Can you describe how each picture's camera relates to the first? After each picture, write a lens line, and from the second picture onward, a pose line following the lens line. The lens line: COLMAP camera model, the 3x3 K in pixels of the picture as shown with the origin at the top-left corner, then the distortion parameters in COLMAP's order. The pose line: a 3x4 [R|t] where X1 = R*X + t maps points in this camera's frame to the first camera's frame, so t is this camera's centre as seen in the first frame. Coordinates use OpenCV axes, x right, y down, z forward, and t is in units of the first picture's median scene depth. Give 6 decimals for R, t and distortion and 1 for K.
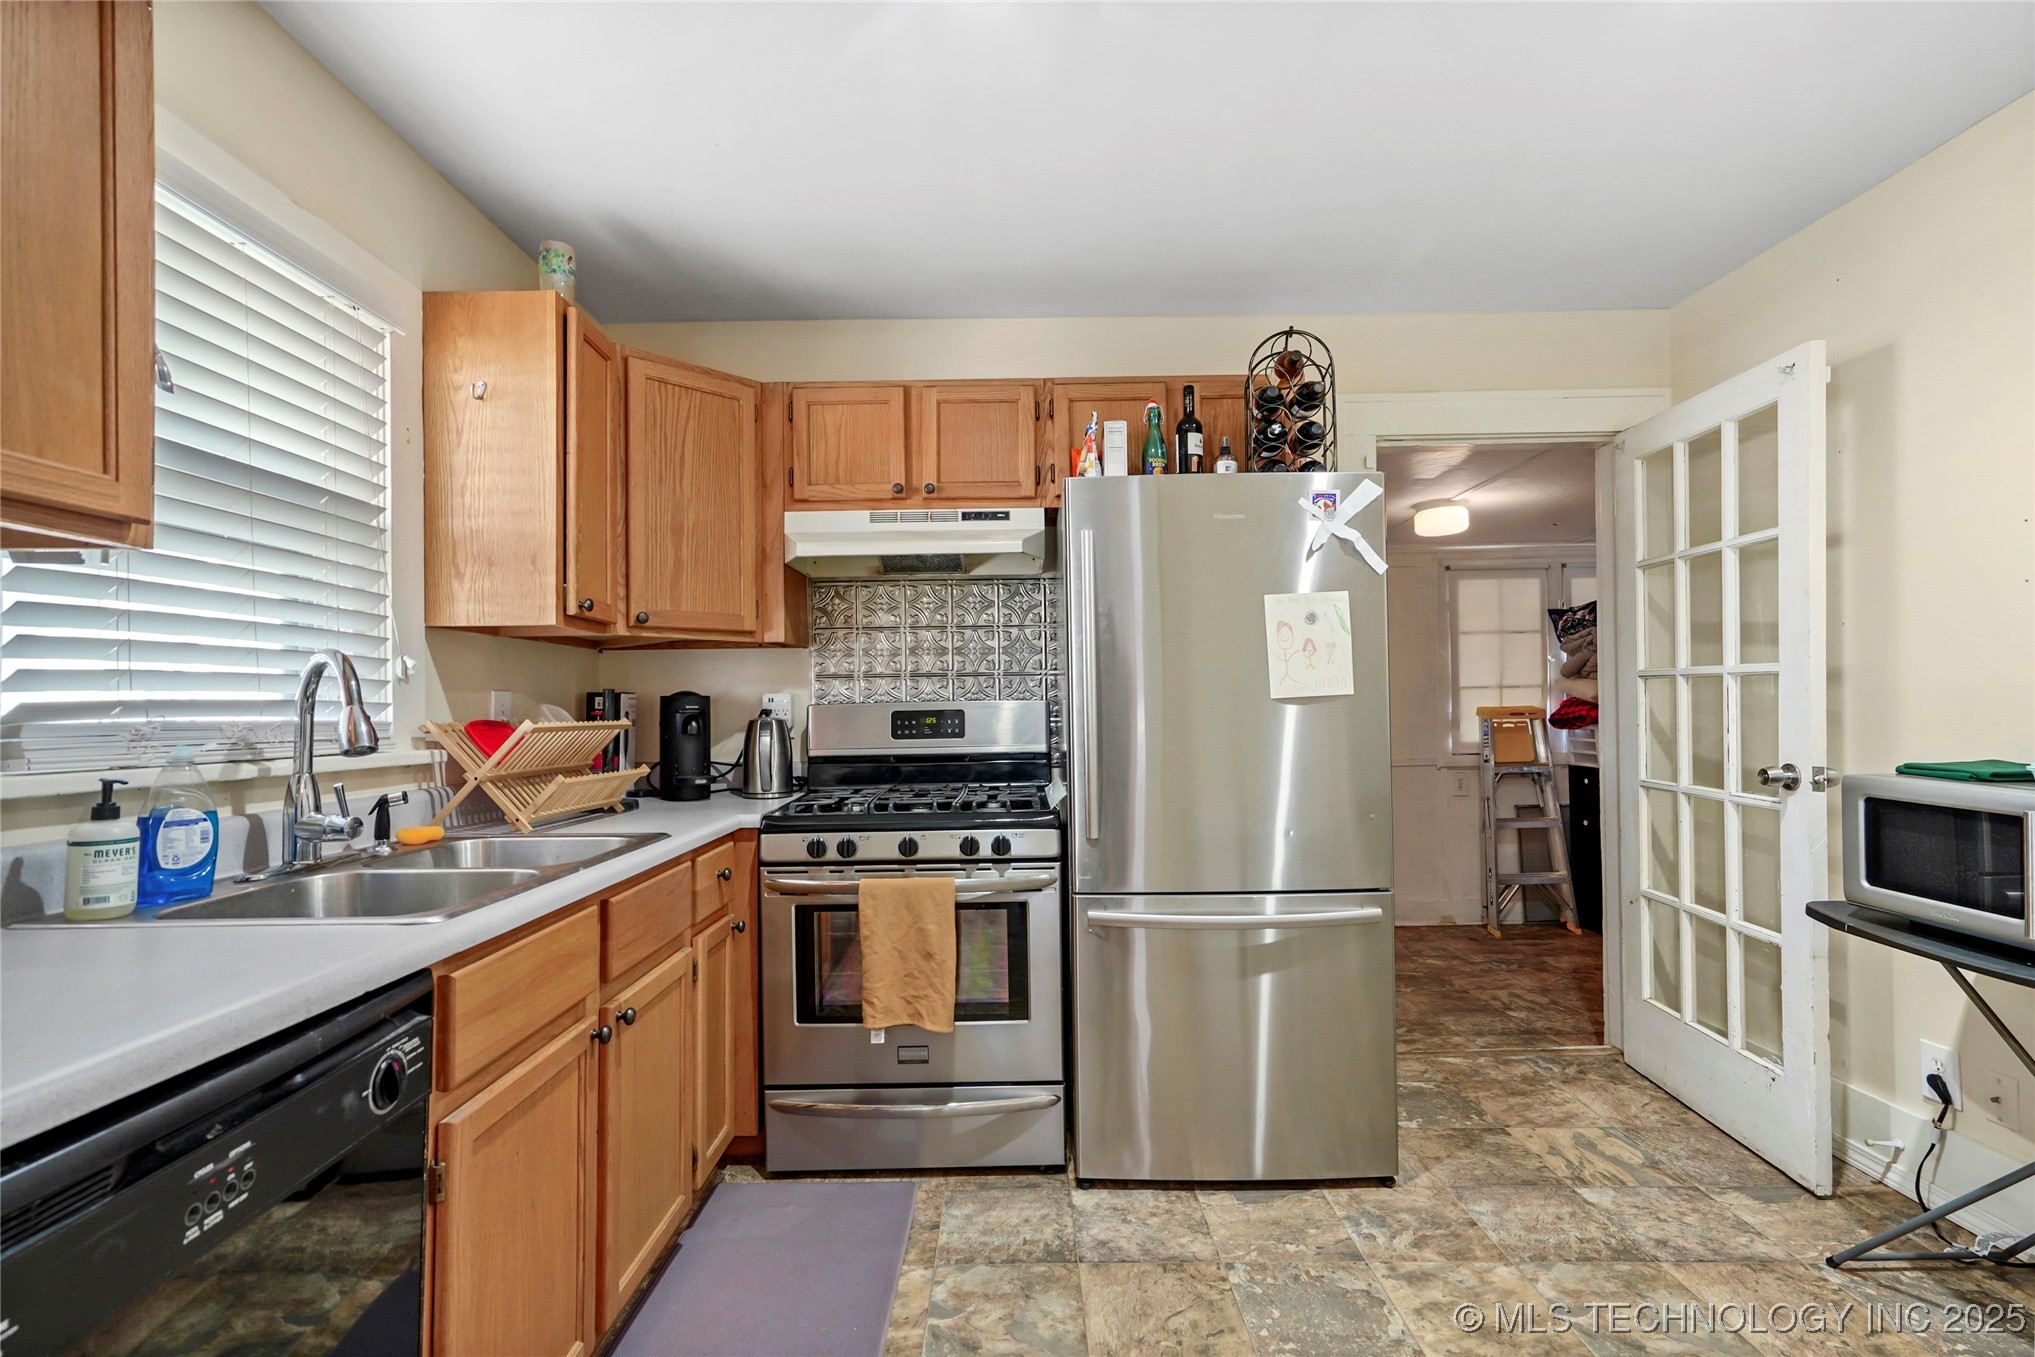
lens RADIAL K [[939.1, 0, 1042.9], [0, 939.1, 687.1], [0, 0, 1]] dist [-0.008751, 0.006733]
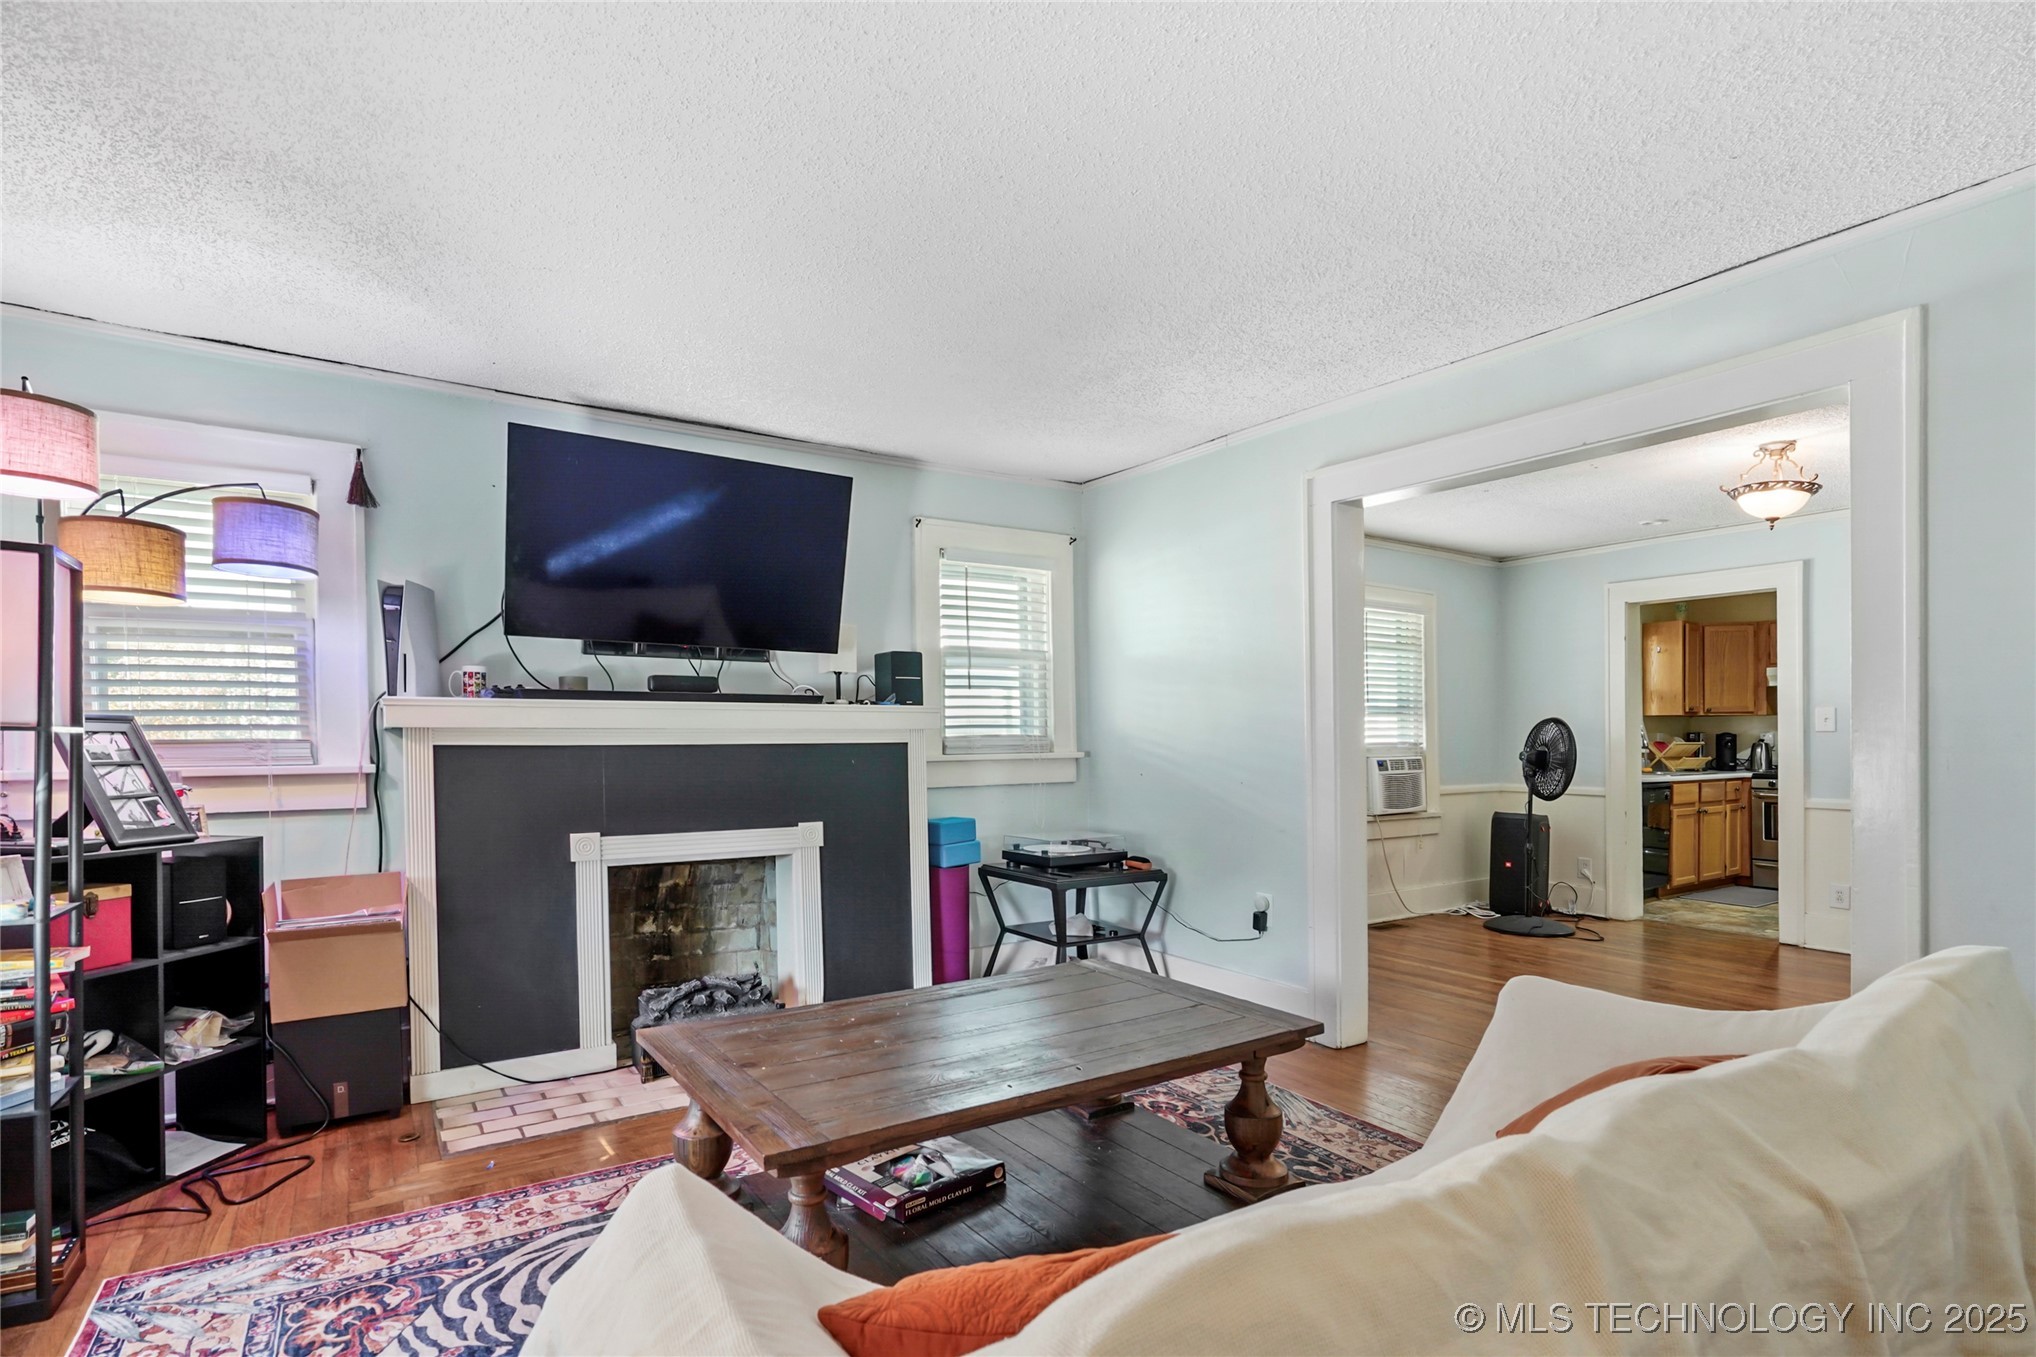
lens RADIAL K [[939.5, 0, 1050.0], [0, 939.5, 750.3], [0, 0, 1]] dist [-0.008751, 0.006733]
pose [[0.531540, 0.017405, -0.846854, 1.112371], [0.015469, 0.999423, 0.030250, -0.070450], [0.846892, -0.029179, 0.530964, -2.666062]]
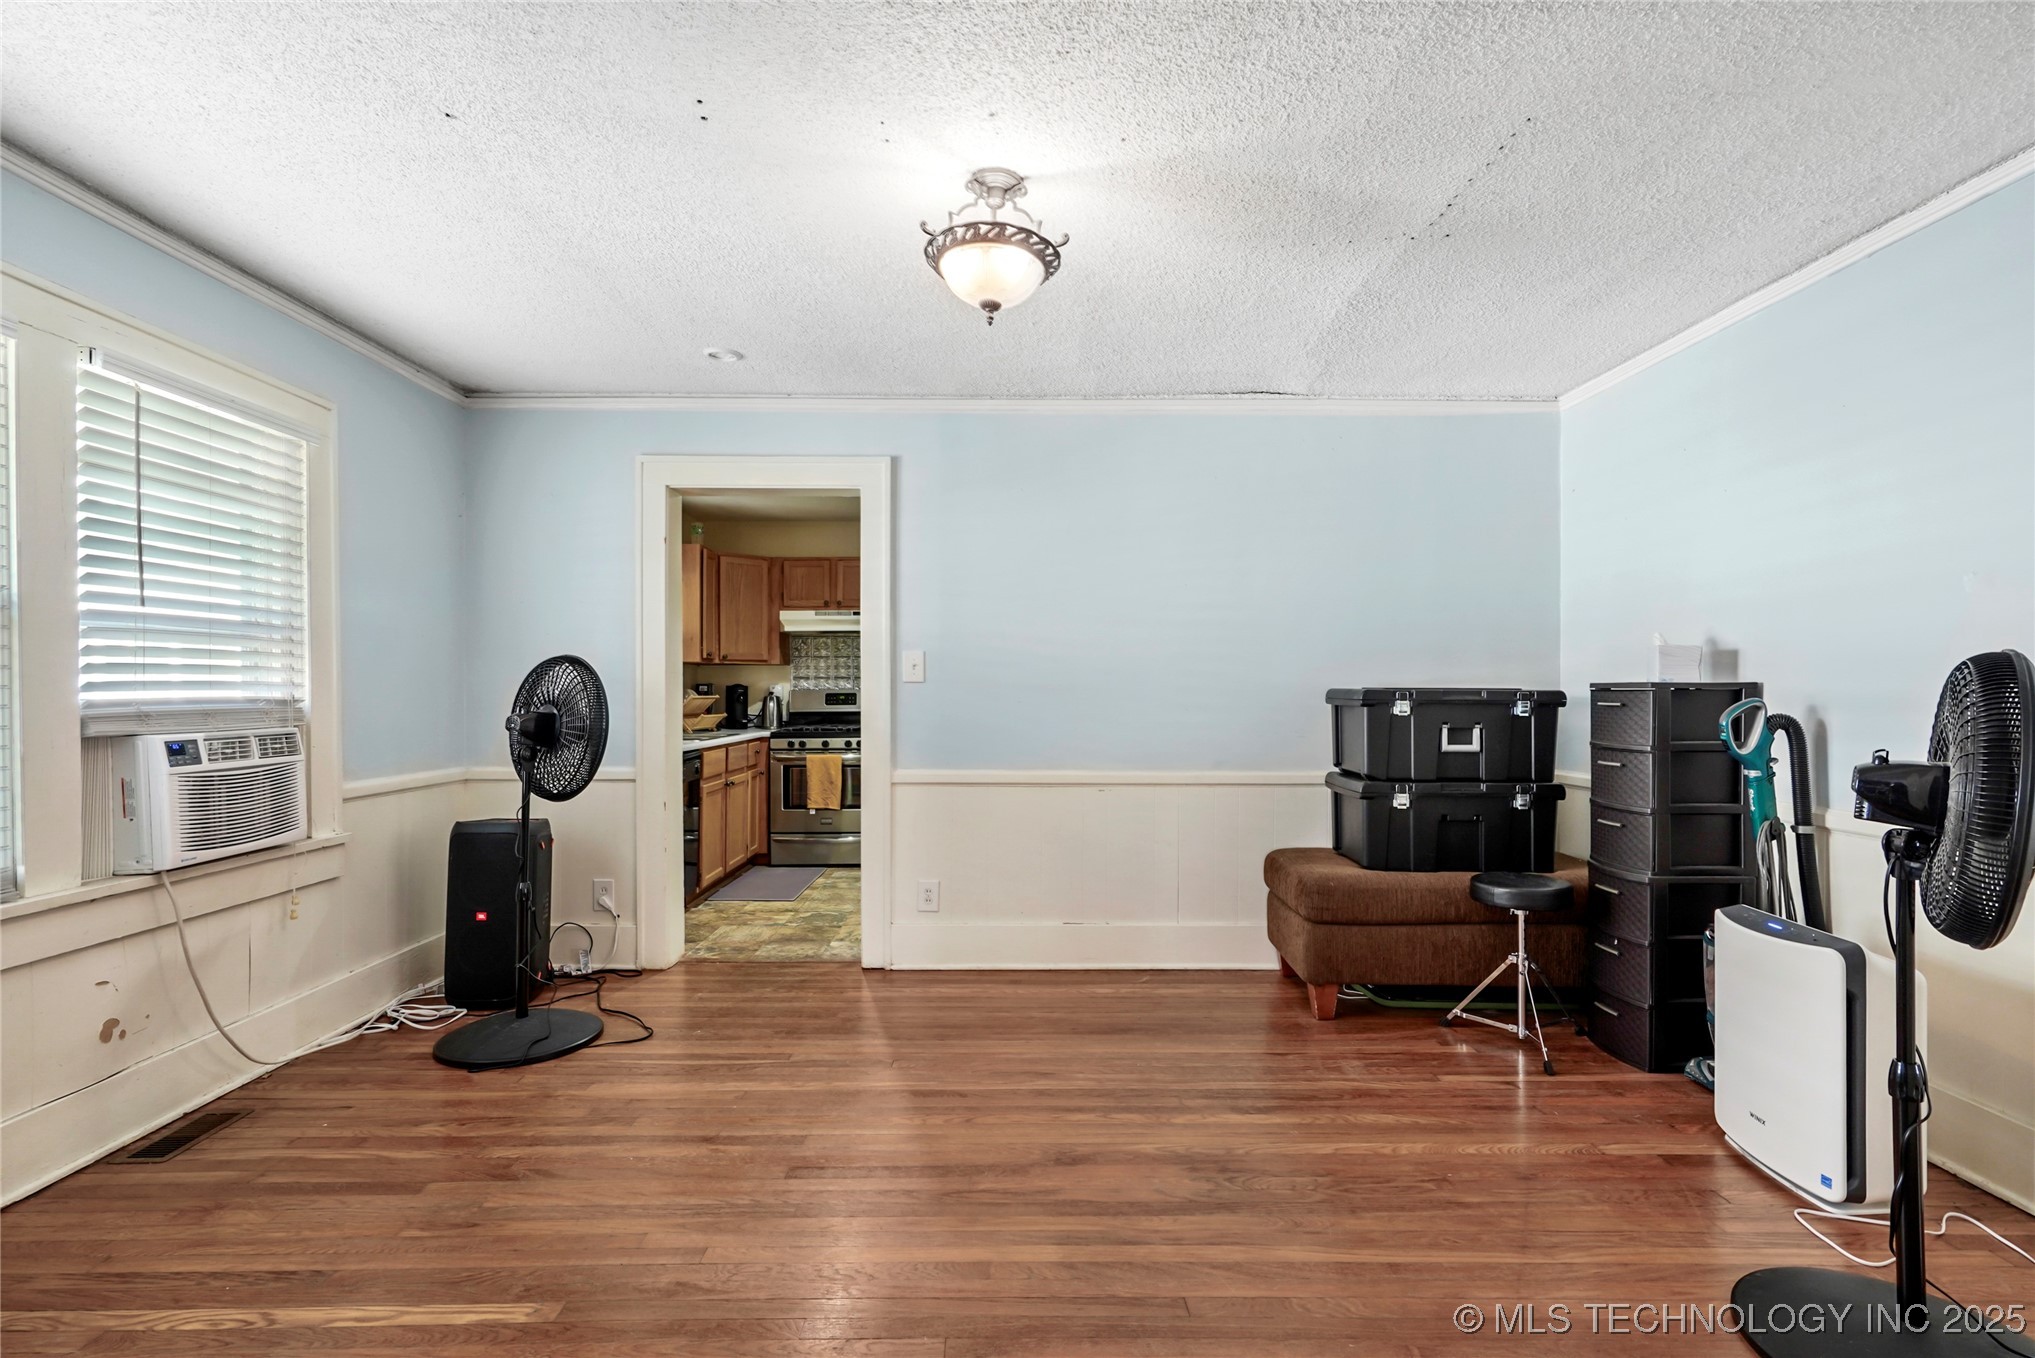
lens RADIAL K [[939.1, 0, 1024.6], [0, 939.1, 680.4], [0, 0, 1]] dist [-0.008751, 0.006733]
pose [[0.999880, 0.011502, -0.010409, 0.449969], [-0.011393, 0.999880, 0.010525, -0.045482], [0.010529, -0.010405, 0.999890, -1.666347]]
